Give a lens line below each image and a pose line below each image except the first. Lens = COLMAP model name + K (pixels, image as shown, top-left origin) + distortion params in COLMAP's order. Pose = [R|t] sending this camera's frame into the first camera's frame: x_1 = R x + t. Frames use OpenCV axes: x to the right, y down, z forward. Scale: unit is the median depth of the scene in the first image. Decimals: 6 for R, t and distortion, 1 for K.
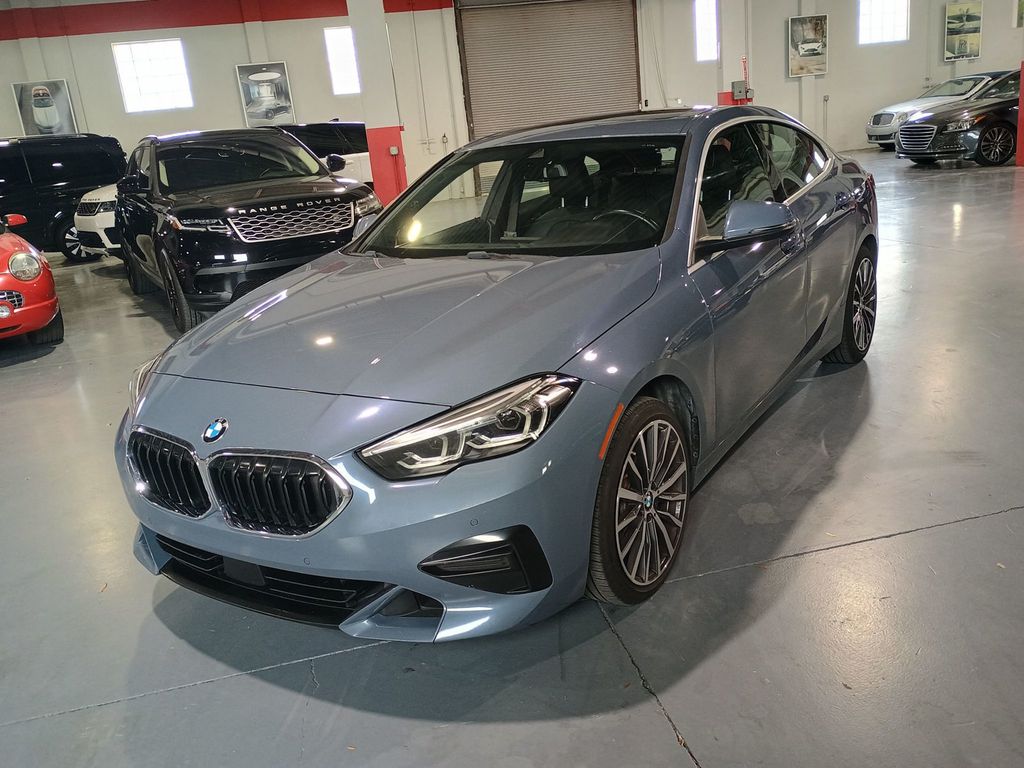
lens RADIAL K [[884.0, 0, 515.1], [0, 884.0, 370.9], [0, 0, 1]] dist [0.056795, -0.079822]
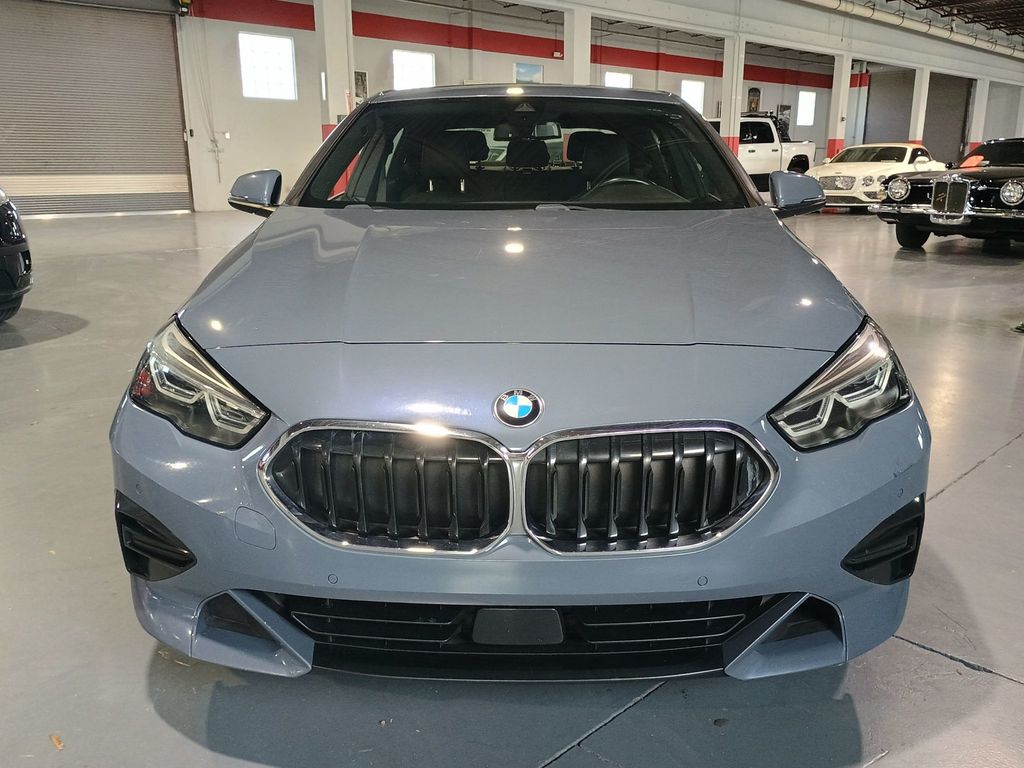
lens RADIAL K [[884.0, 0, 531.8], [0, 884.0, 398.4], [0, 0, 1]] dist [0.056795, -0.079822]
pose [[0.837244, -0.046173, 0.544877, -0.218127], [0.063996, 0.997855, -0.013777, 0.022165], [-0.543072, 0.046404, 0.838403, 0.148151]]
